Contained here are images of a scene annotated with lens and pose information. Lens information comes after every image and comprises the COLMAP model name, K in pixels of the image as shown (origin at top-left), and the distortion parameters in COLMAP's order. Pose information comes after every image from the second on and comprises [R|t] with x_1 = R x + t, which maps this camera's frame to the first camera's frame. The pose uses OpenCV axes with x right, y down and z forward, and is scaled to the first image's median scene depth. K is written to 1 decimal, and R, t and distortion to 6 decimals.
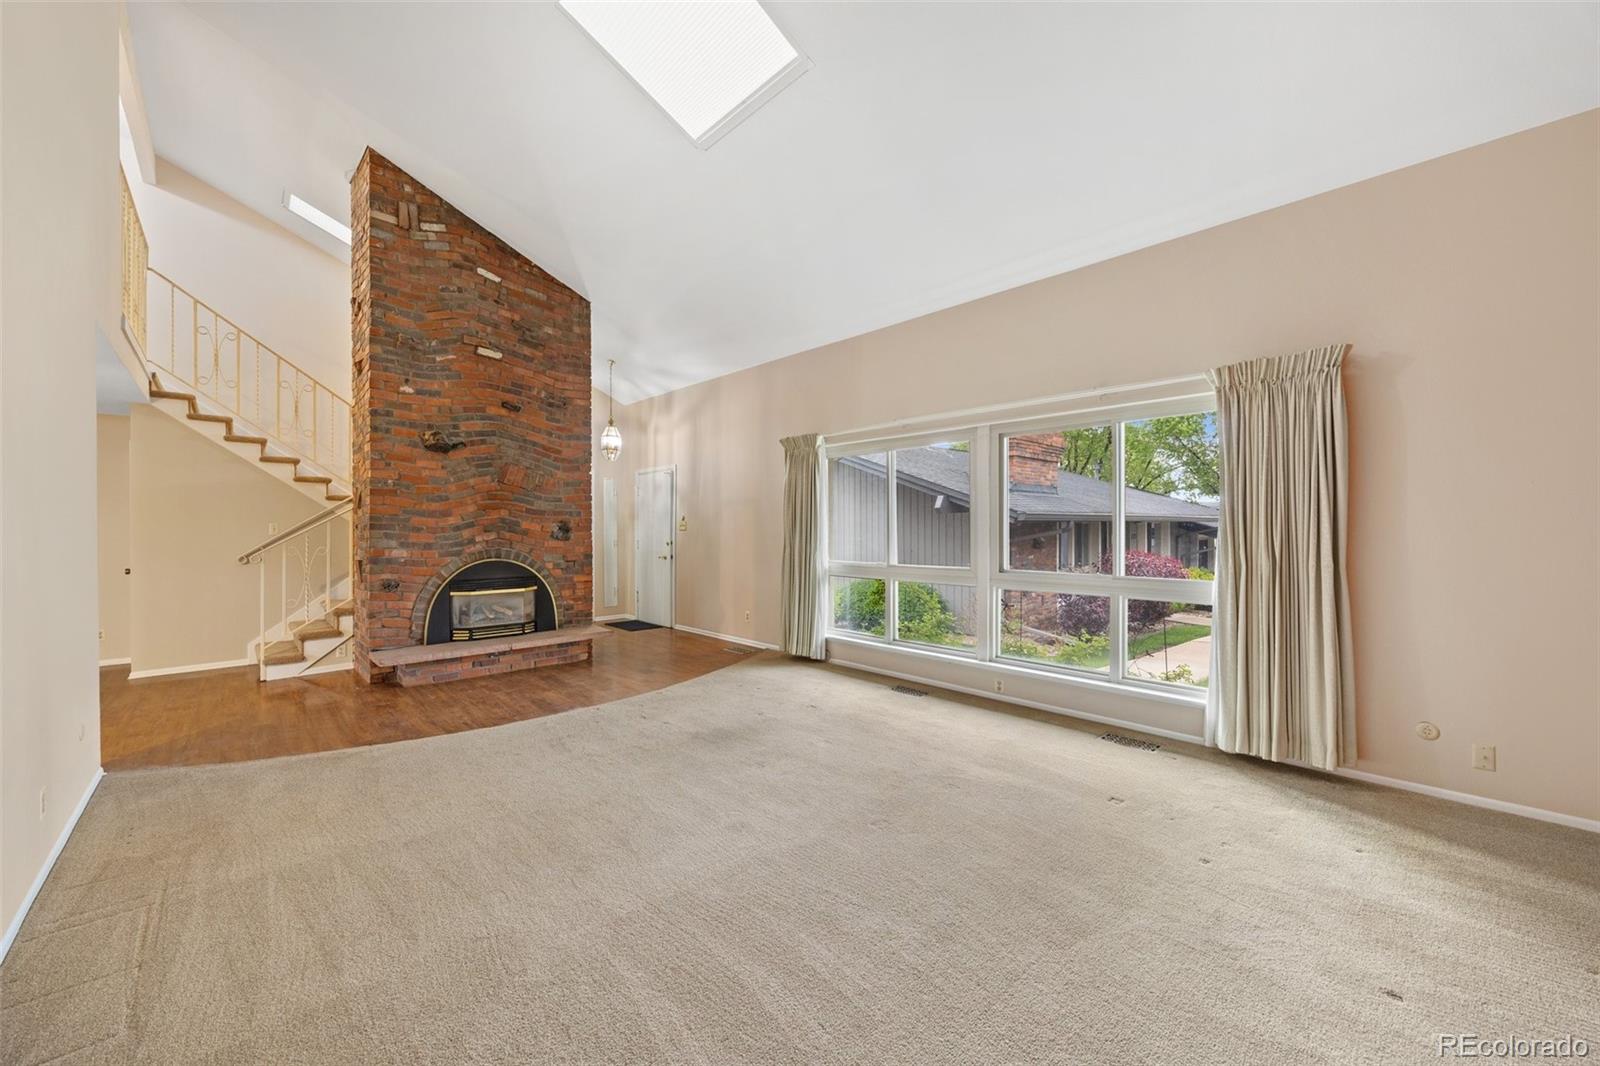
lens RADIAL K [[628.6, 0, 799.8], [0, 628.6, 524.5], [0, 0, 1]] dist [-0.002673, -0.000914]
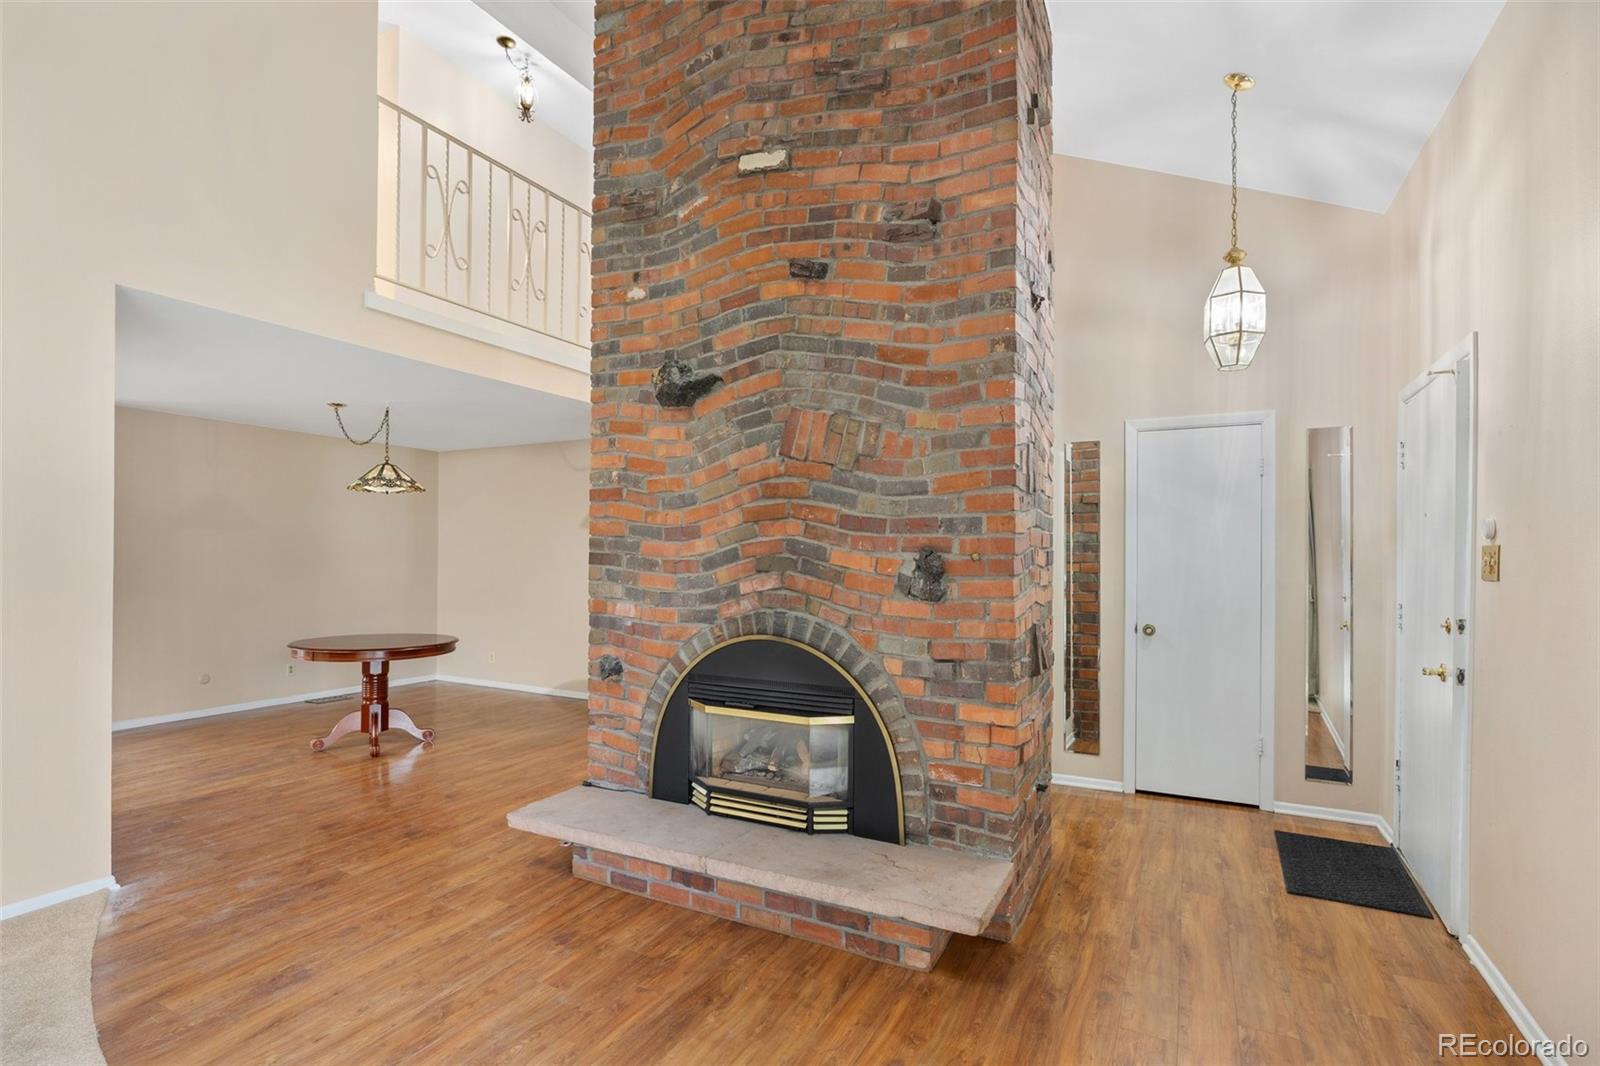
lens RADIAL K [[755.1, 0, 803.9], [0, 755.1, 552.3], [0, 0, 1]] dist [-0.012366, 0.000045]
pose [[0.343005, 0.000926, -0.939333, 0.004901], [-0.002893, 0.999996, -0.000071, -0.002150], [0.939329, 0.002742, 0.343006, 0.855843]]
